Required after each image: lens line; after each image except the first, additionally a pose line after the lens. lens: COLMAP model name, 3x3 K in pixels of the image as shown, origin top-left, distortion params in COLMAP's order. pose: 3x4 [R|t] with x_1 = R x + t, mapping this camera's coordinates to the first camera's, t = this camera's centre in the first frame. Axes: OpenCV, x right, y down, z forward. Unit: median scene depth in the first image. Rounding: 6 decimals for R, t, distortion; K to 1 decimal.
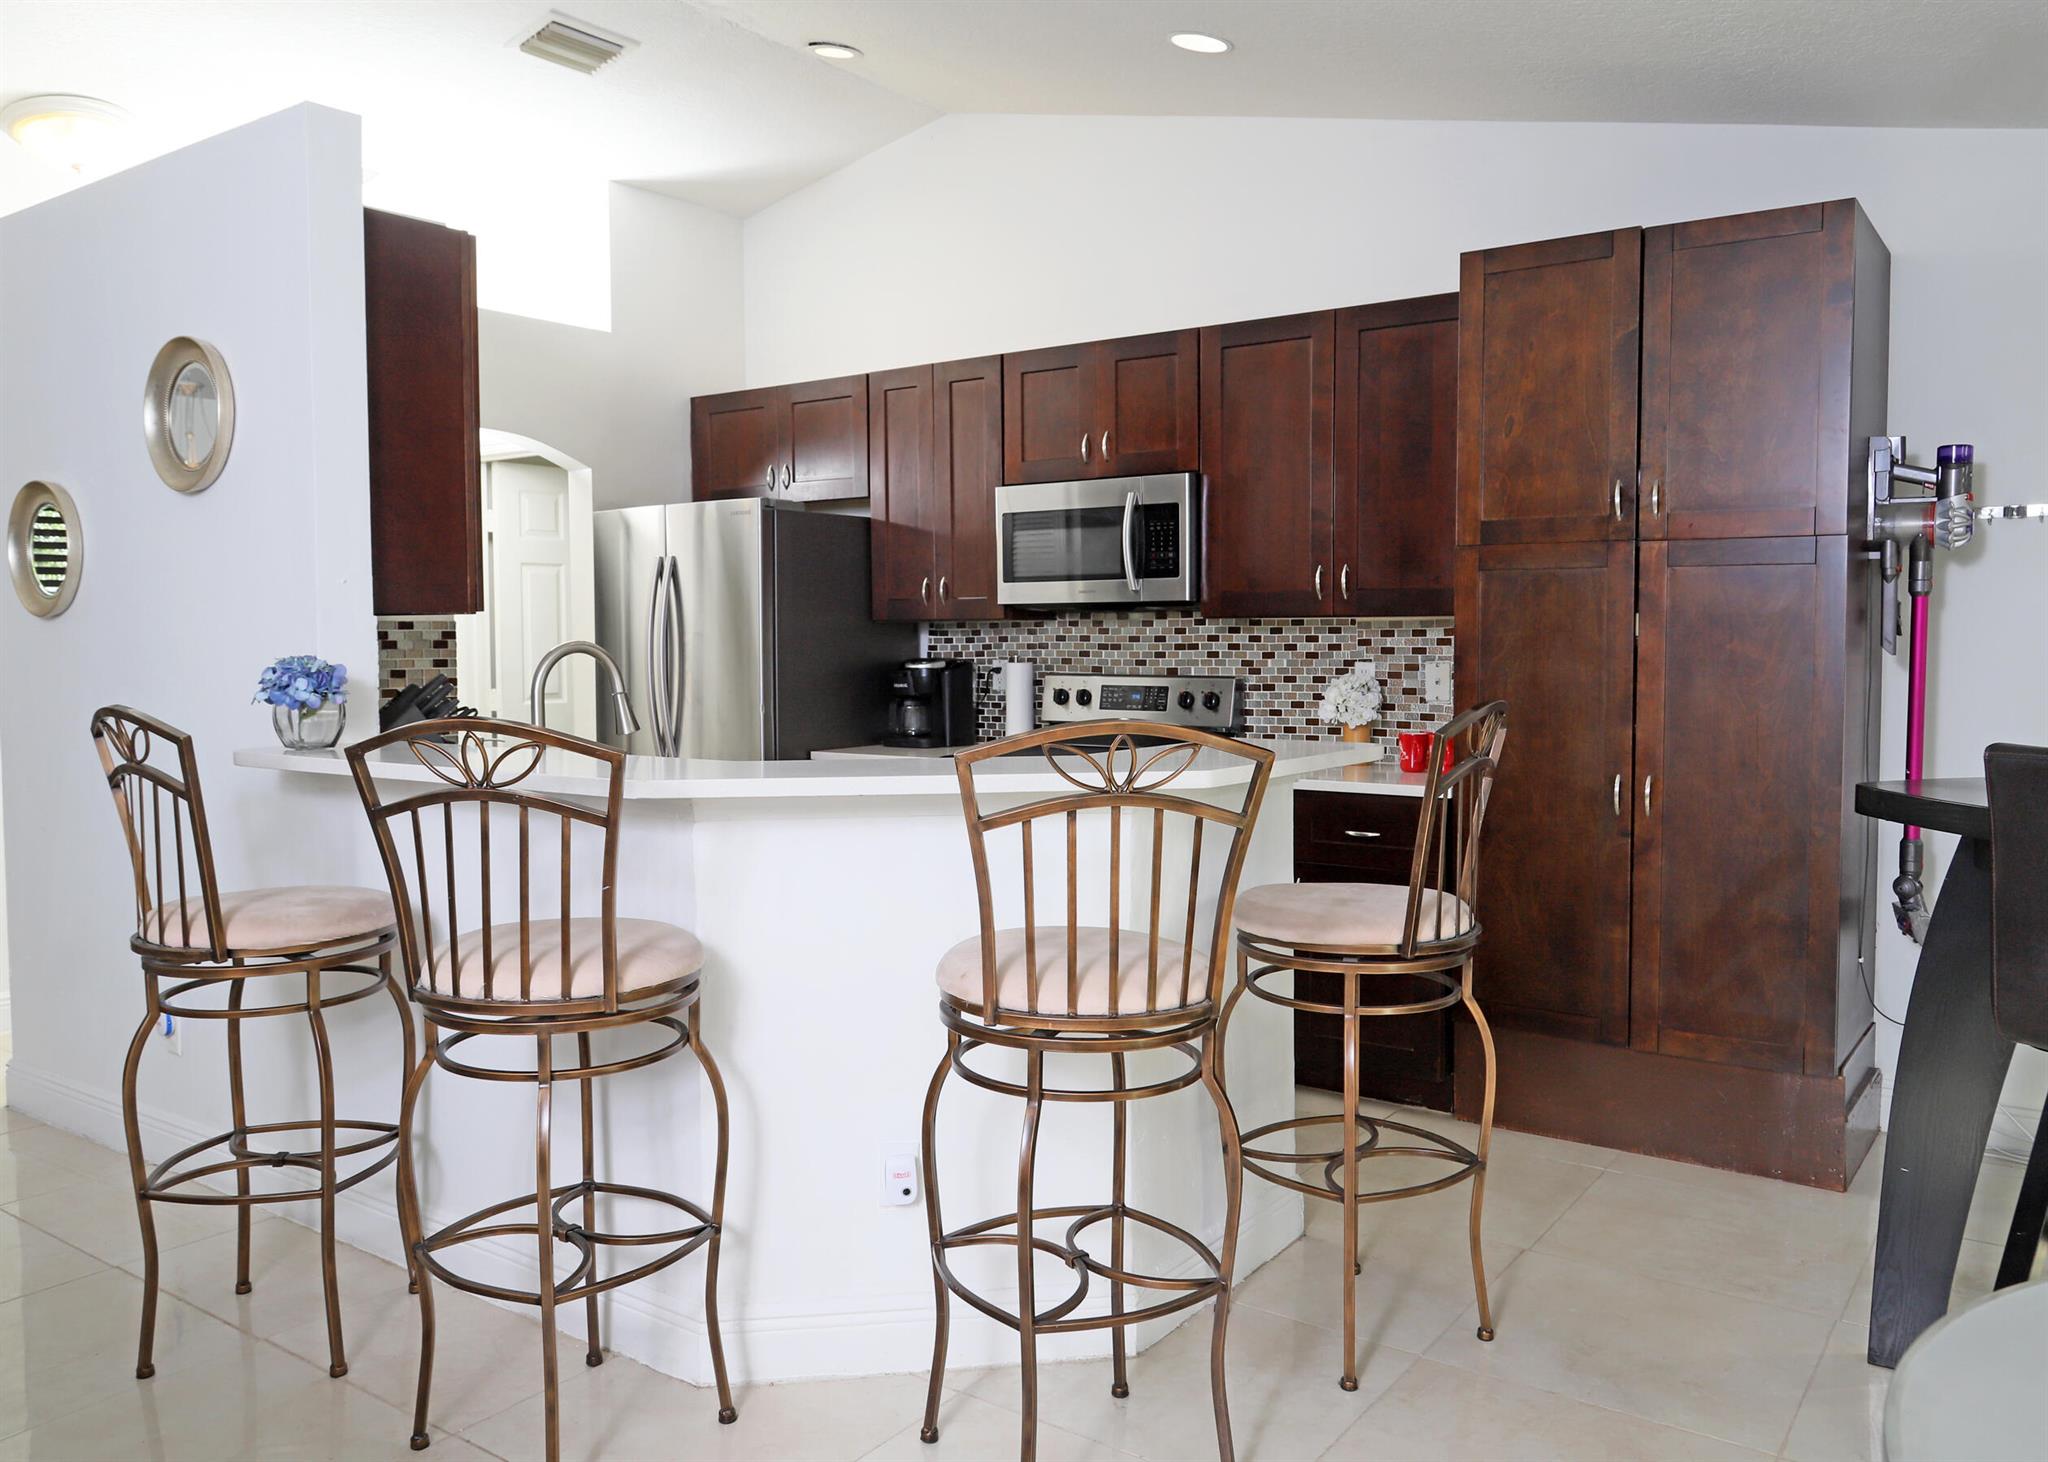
lens RADIAL K [[1603.3, 0, 1024.0], [0, 1603.3, 731.0], [0, 0, 1]] dist [-0.073617, -0.001208]
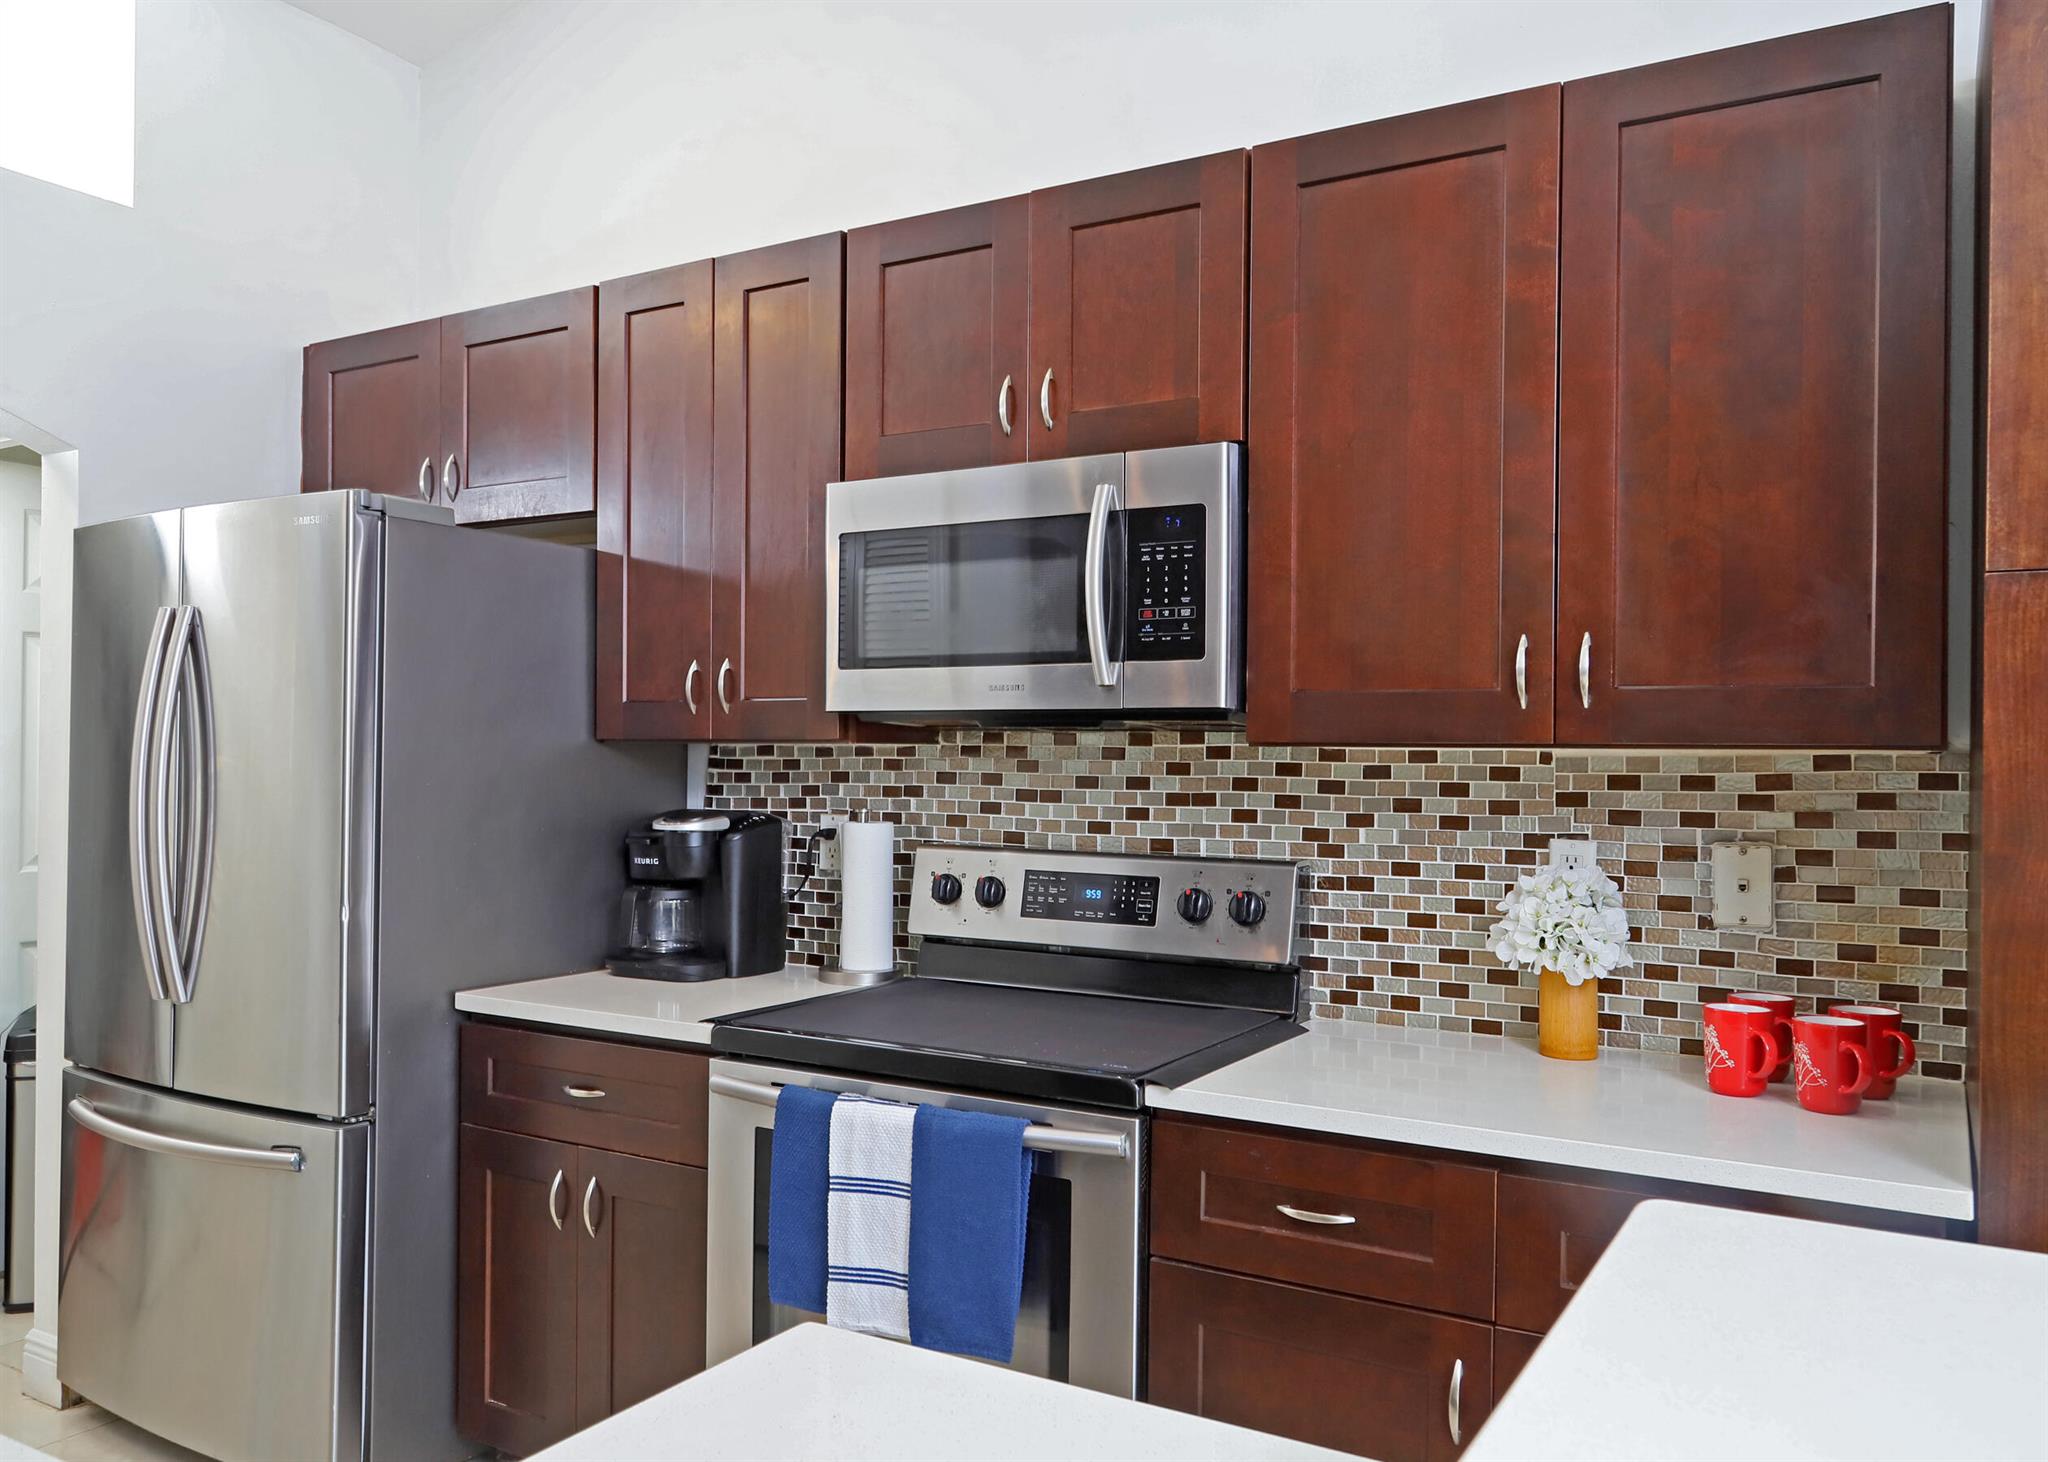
lens RADIAL K [[1549.5, 0, 1024.0], [0, 1549.5, 731.0], [0, 0, 1]] dist [-0.005447, -0.003214]
pose [[0.995865, 0.017803, 0.089087, 0.002283], [-0.010875, 0.996920, -0.077662, -0.035780], [-0.090195, 0.076372, 0.992992, 0.513206]]
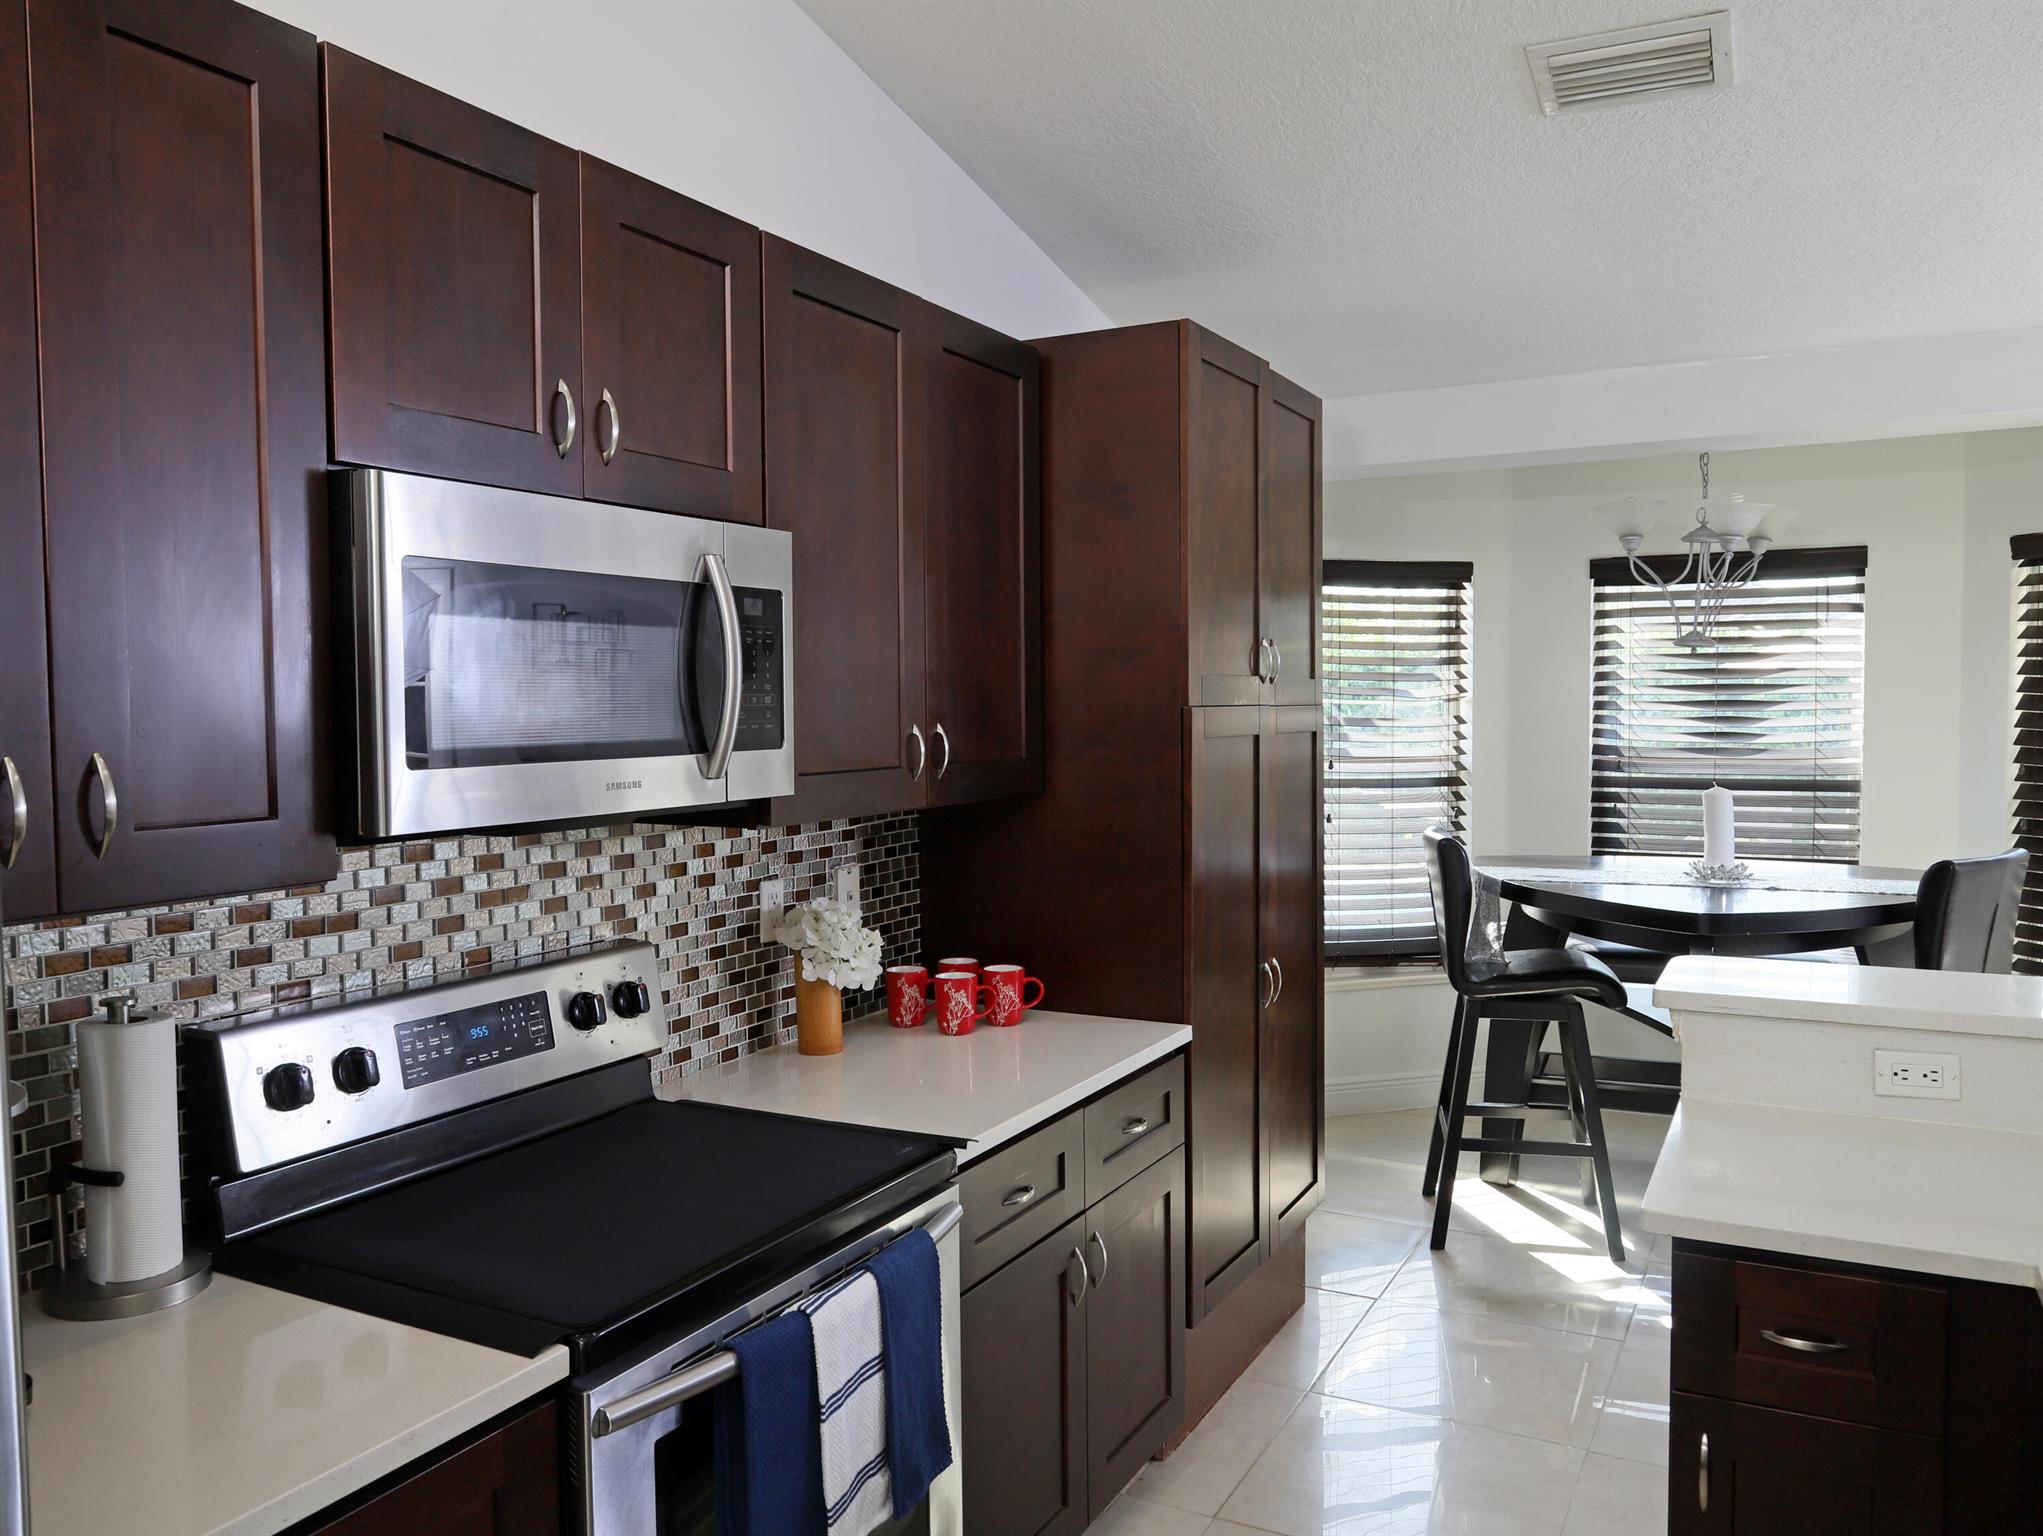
lens RADIAL K [[1516.0, 0, 1021.5], [0, 1516.0, 768.0], [0, 0, 1]] dist [0.066261, 0.003718]
pose [[-0.125355, -0.037800, 0.991392, -0.341651], [0.069216, 0.996506, 0.046747, -0.099841], [-0.989695, 0.074480, -0.122300, 0.925893]]
